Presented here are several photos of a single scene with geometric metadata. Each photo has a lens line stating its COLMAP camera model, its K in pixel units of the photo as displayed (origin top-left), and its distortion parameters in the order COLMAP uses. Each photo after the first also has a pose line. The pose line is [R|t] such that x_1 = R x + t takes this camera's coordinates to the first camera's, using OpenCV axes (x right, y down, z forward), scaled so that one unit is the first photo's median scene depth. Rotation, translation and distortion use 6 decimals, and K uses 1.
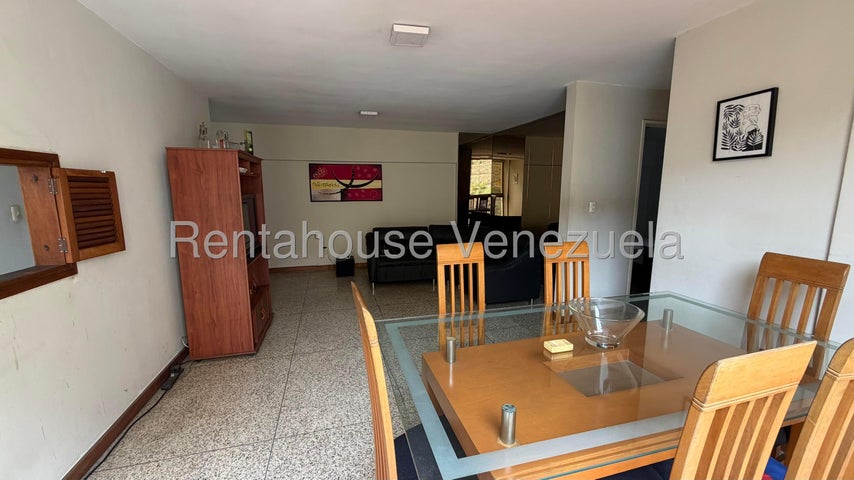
lens RADIAL K [[339.5, 0, 424.0], [0, 339.5, 239.1], [0, 0, 1]] dist [-0.000421, 0.000010]
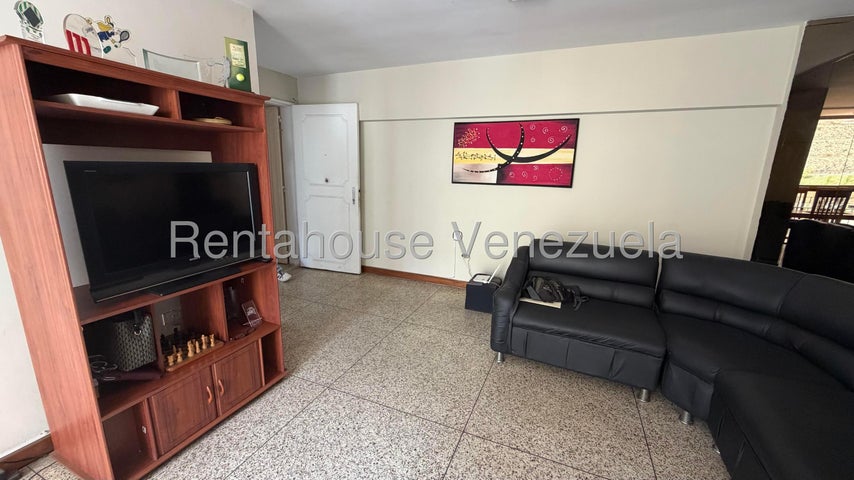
lens RADIAL K [[339.5, 0, 425.4], [0, 339.5, 241.4], [0, 0, 1]] dist [-0.000421, 0.000010]
pose [[0.777089, 0.153119, -0.610481, 0.040368], [-0.115341, 0.988175, 0.101033, -0.058440], [0.618732, -0.008098, 0.785560, 0.448517]]
